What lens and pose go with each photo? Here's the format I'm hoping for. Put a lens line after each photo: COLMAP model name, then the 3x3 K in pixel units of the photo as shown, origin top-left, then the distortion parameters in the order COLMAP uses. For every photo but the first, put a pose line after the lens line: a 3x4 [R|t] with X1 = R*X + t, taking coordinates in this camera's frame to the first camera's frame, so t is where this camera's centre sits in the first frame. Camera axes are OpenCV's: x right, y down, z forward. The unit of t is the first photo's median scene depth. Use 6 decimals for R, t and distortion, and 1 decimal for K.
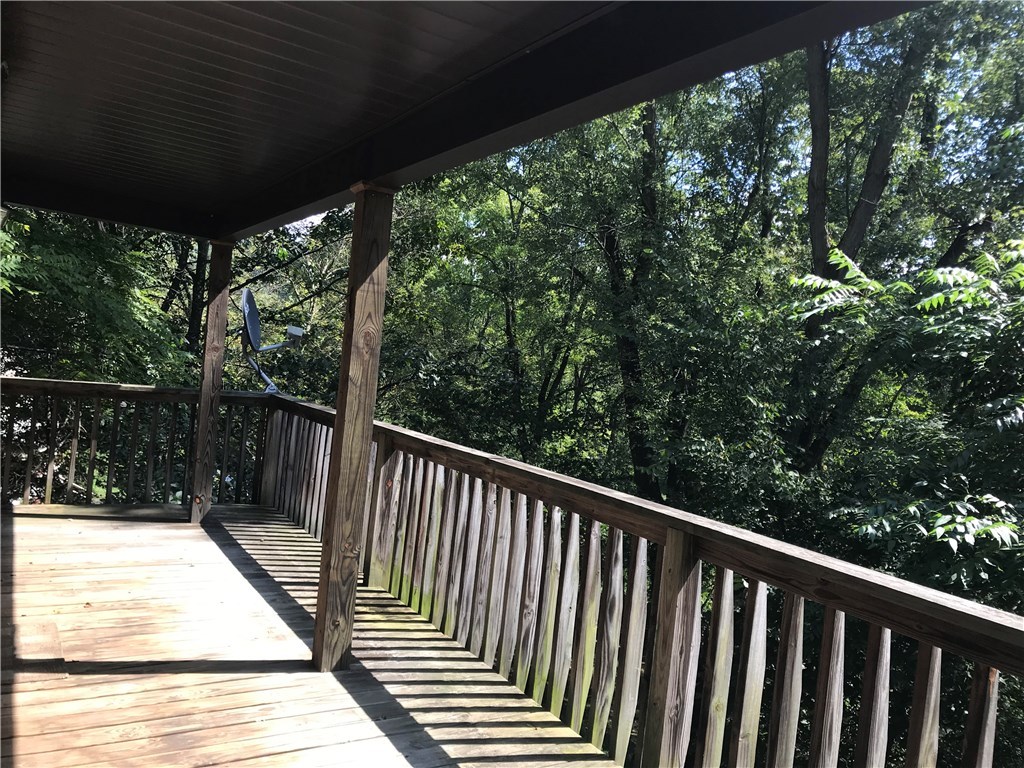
lens RADIAL K [[831.0, 0, 512.5], [0, 831.0, 371.9], [0, 0, 1]] dist [-0.005764, -0.012524]
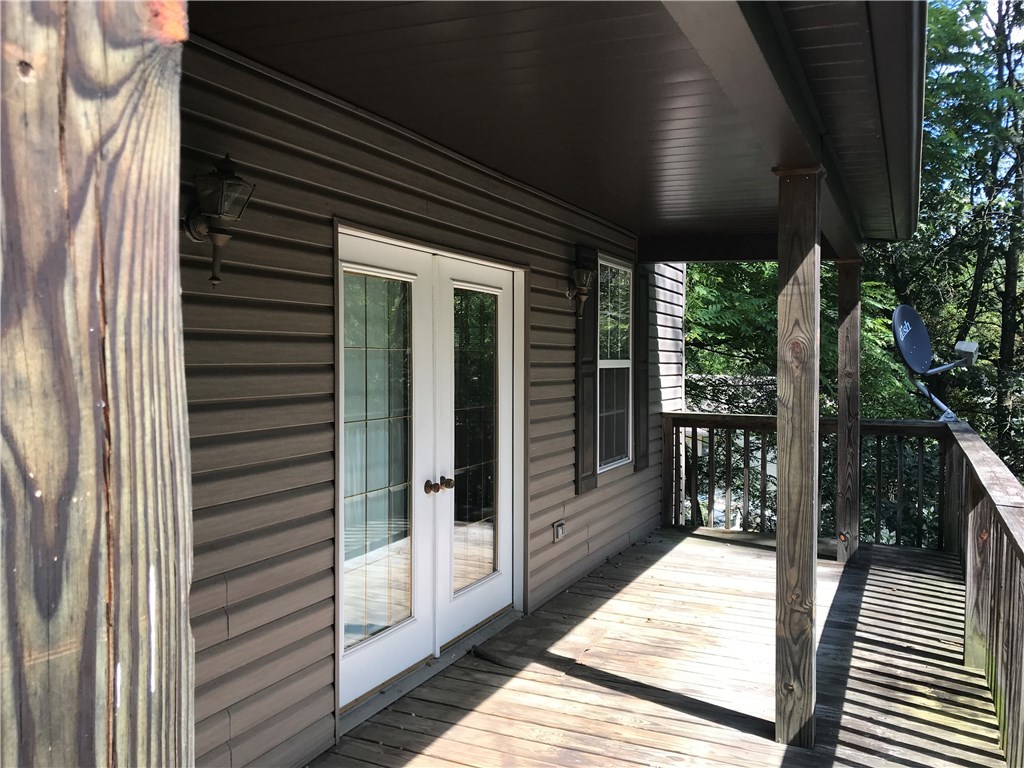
lens RADIAL K [[834.4, 0, 512.0], [0, 834.4, 384.0], [0, 0, 1]] dist [0.011284, 0.002729]
pose [[0.558085, -0.059171, -0.827672, 0.354400], [0.035854, 0.998242, -0.047189, 0.022600], [0.829009, -0.003340, 0.559225, 0.285836]]
